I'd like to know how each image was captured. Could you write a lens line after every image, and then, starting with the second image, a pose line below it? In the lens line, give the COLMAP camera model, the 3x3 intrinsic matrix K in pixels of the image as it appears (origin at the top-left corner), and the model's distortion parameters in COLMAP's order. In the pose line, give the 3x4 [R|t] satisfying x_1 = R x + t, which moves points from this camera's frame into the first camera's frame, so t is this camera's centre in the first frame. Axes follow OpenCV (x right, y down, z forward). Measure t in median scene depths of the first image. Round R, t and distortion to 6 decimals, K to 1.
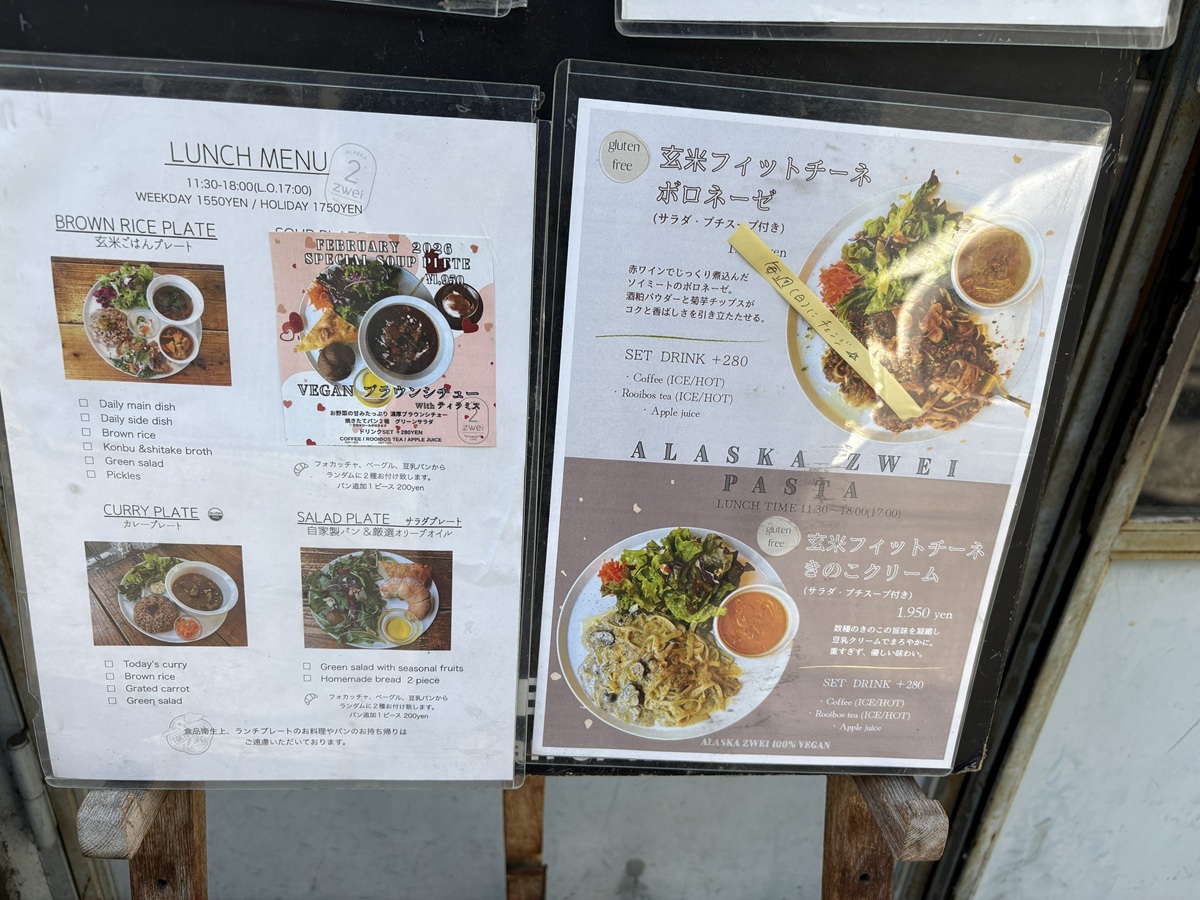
lens RADIAL K [[904.7, 0, 597.3], [0, 904.7, 460.4], [0, 0, 1]] dist [0.038944, -0.024263]
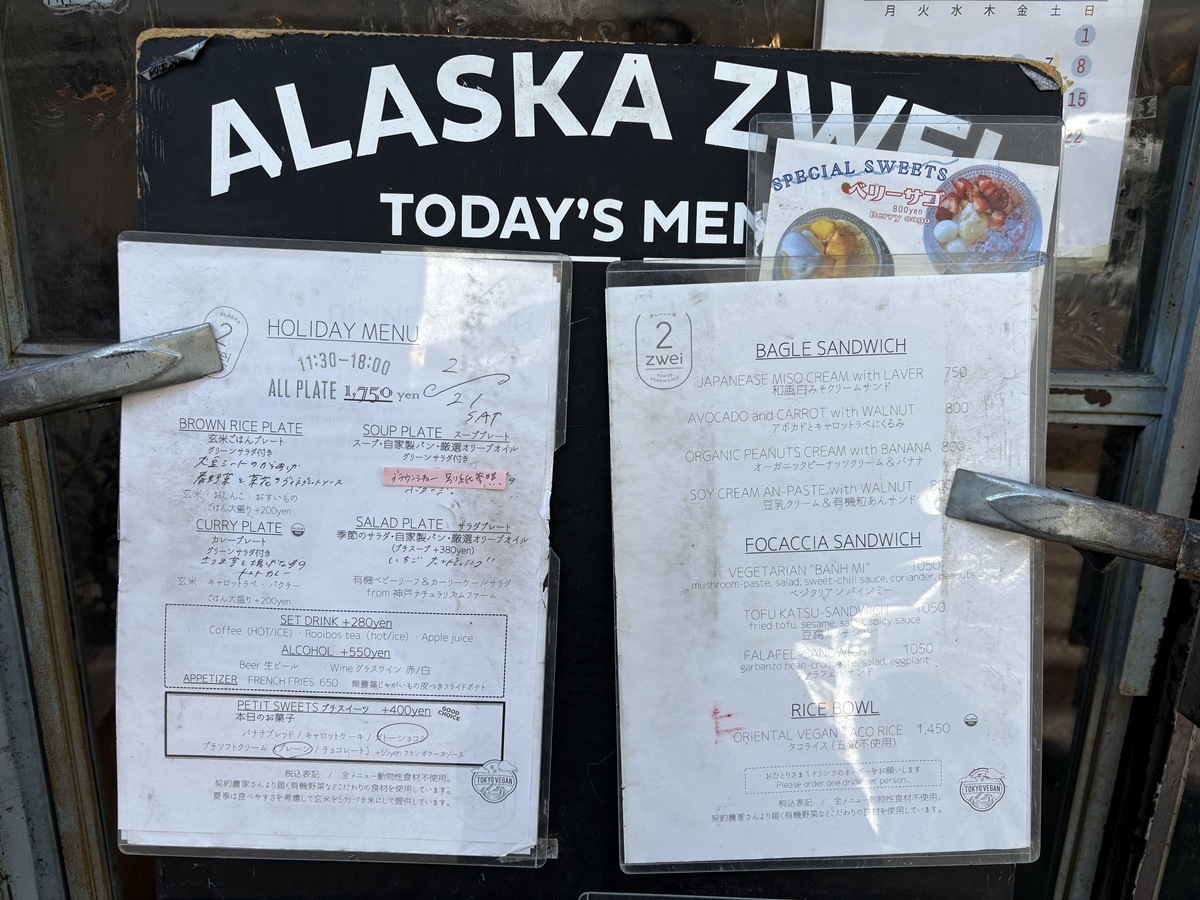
lens RADIAL K [[904.7, 0, 608.2], [0, 904.7, 440.6], [0, 0, 1]] dist [0.038944, -0.024263]
pose [[0.997665, -0.022915, -0.064345, 0.059252], [0.010579, 0.982515, -0.185884, -0.479546], [0.067479, 0.184769, 0.980463, -0.275378]]
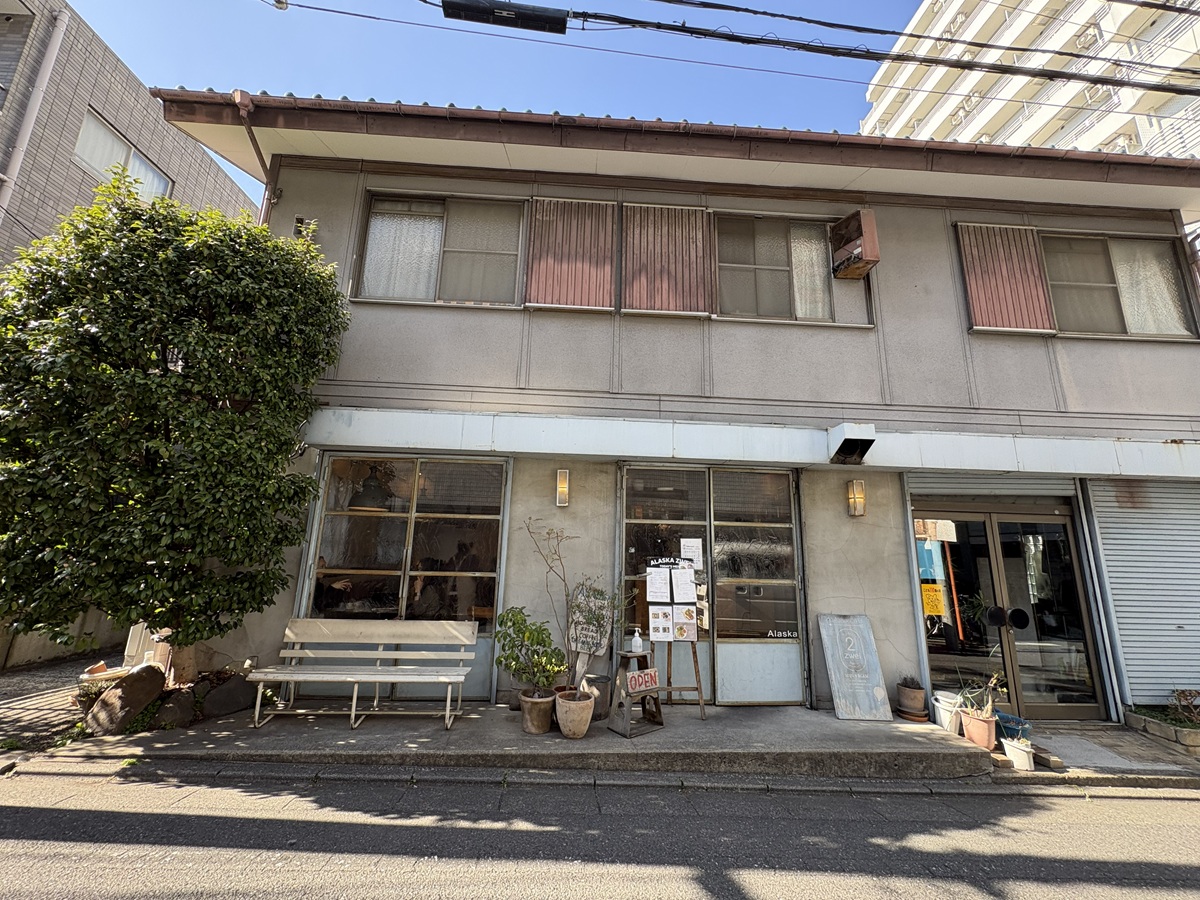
lens RADIAL K [[482.7, 0, 594.7], [0, 482.7, 444.0], [0, 0, 1]] dist [-0.000422, 0.000034]
pose [[0.999099, -0.042266, 0.003961, -1.143573], [0.034839, 0.763068, -0.645379, 2.622373], [0.024255, 0.644935, 0.763852, -6.716448]]
